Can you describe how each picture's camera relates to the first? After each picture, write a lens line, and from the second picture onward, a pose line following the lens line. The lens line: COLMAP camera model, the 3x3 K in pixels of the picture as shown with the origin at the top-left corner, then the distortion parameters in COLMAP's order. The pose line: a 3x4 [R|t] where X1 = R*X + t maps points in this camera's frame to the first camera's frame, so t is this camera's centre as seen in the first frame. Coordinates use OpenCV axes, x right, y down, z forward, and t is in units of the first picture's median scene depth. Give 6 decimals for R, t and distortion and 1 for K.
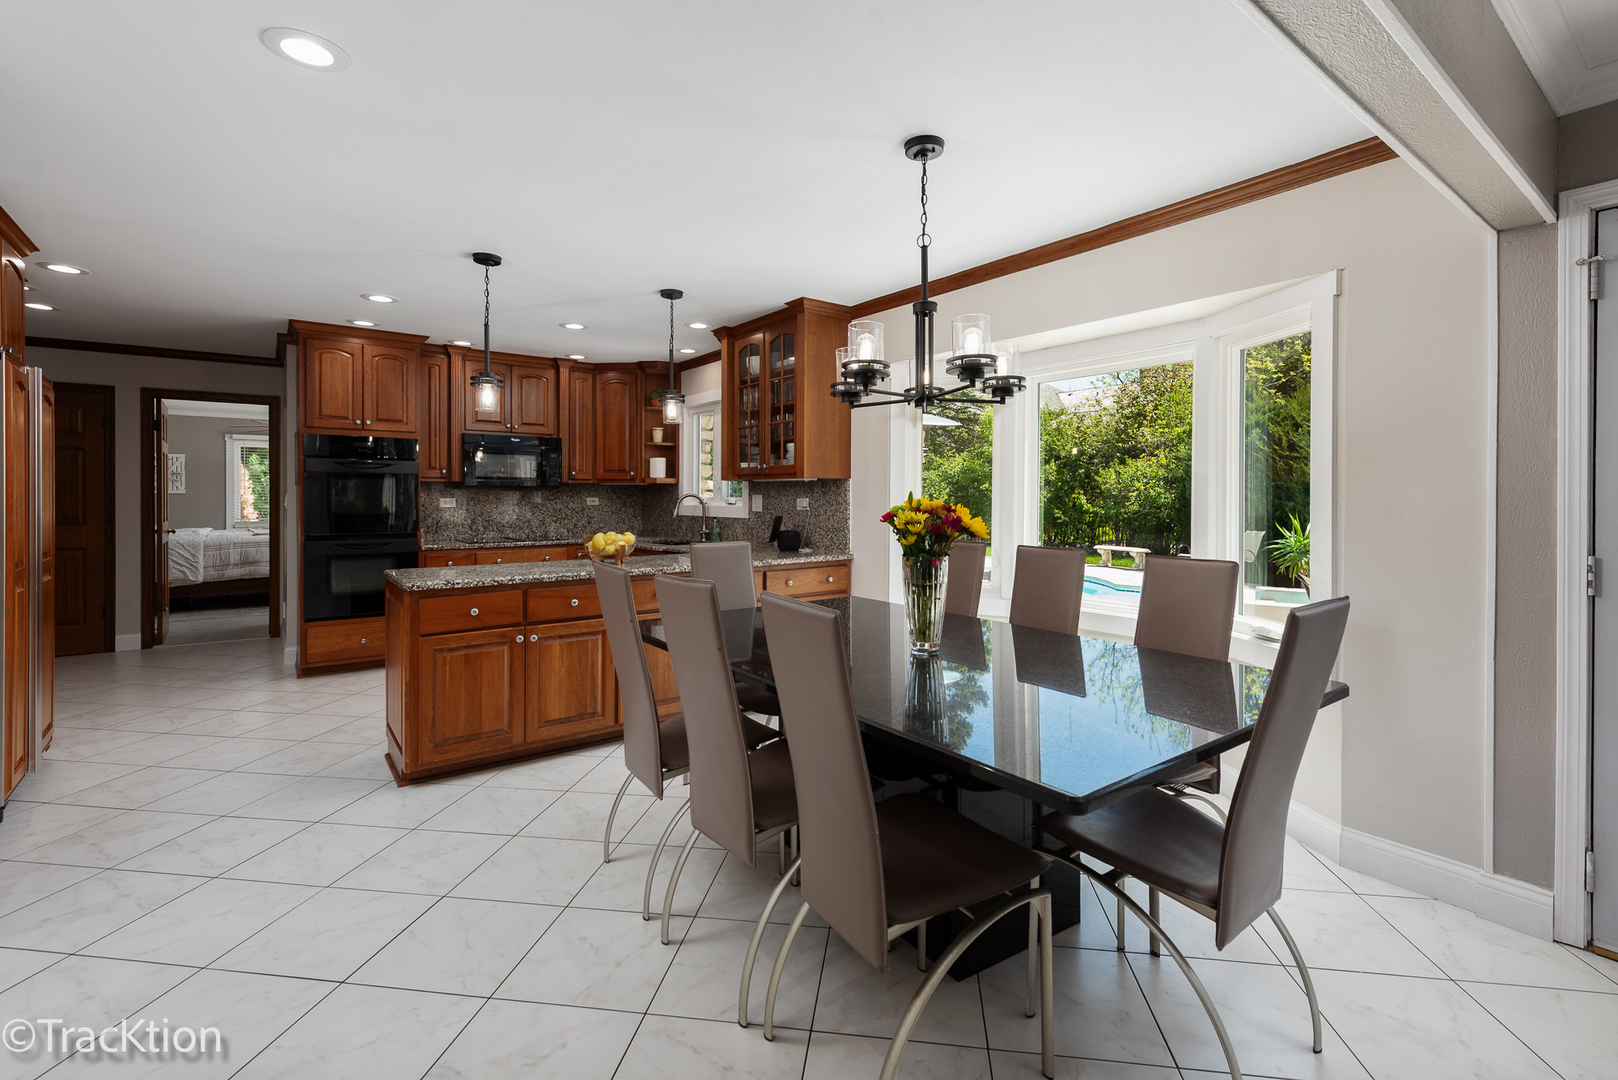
lens RADIAL K [[720.1, 0, 812.5], [0, 720.1, 494.0], [0, 0, 1]] dist [0.000056, -0.000110]
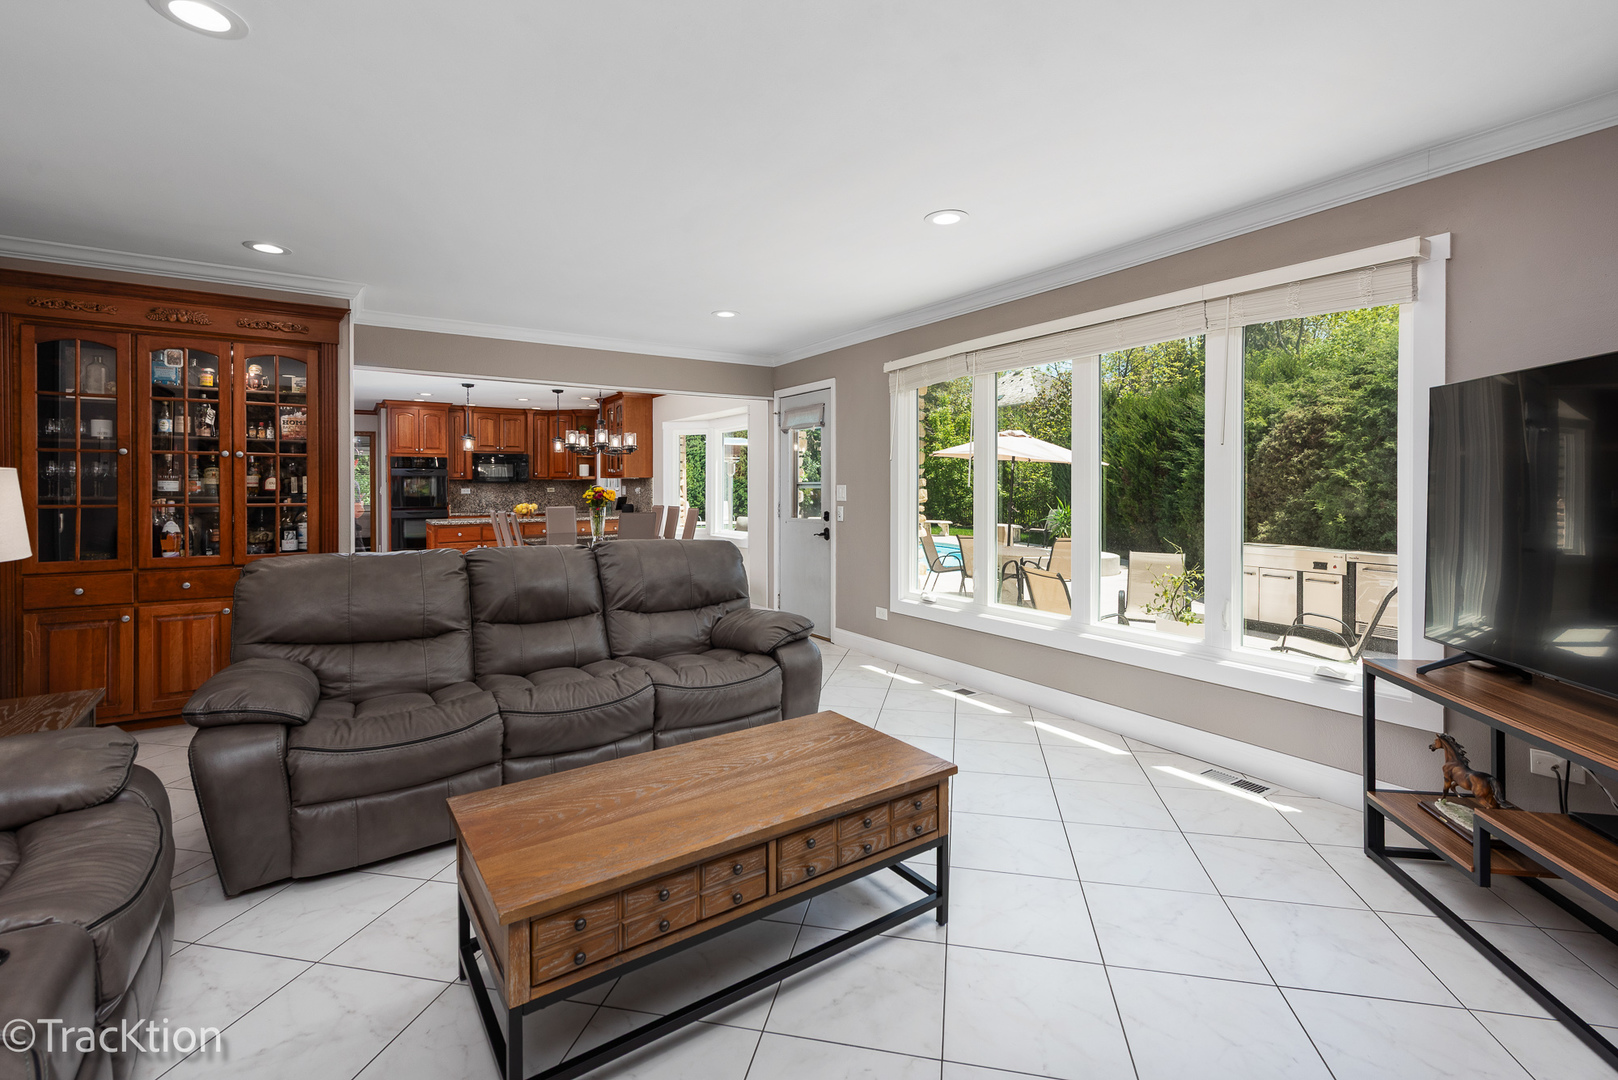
lens RADIAL K [[720.1, 0, 812.5], [0, 720.1, 494.0], [0, 0, 1]] dist [0.000056, -0.000110]
pose [[0.996989, -0.003848, -0.077454, 0.555821], [0.005063, 0.999867, 0.015502, -0.003808], [0.077384, -0.015848, 0.996875, -0.816488]]
